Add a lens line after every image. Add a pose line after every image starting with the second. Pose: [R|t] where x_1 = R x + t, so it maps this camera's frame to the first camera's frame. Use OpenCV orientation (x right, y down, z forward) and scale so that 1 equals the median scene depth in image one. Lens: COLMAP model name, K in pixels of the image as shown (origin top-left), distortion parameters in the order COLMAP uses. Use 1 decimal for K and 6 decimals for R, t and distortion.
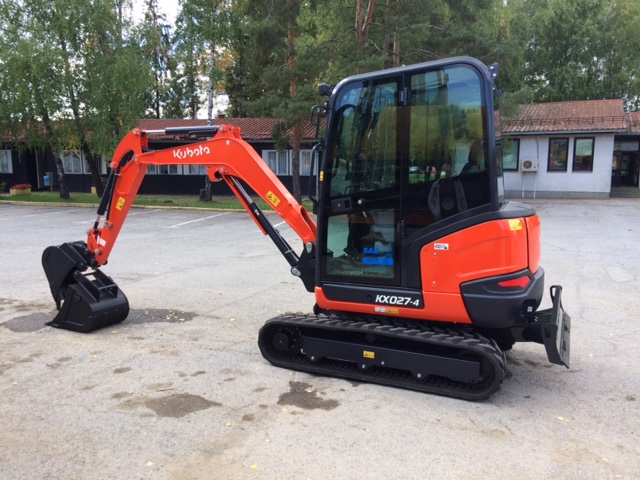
lens RADIAL K [[556.1, 0, 320.0], [0, 556.1, 240.0], [0, 0, 1]] dist [-0.004582, -0.056367]
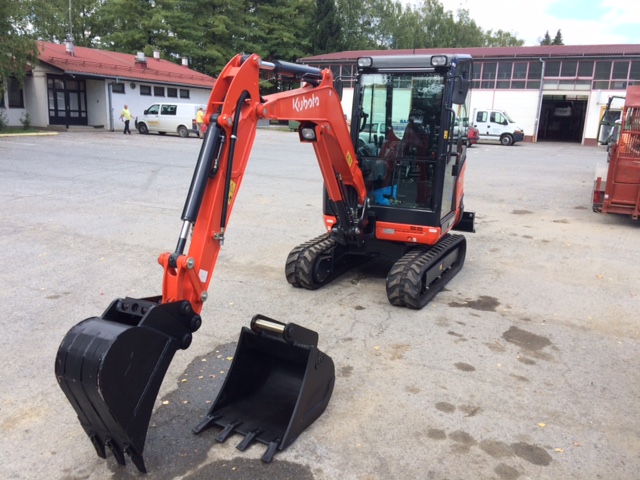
lens RADIAL K [[556.1, 0, 320.0], [0, 556.1, 240.0], [0, 0, 1]] dist [-0.004582, -0.056367]
pose [[0.051363, -0.224298, 0.973166, -1.251380], [0.104249, 0.970333, 0.218143, -0.183583], [-0.993224, 0.090247, 0.073222, 1.223260]]
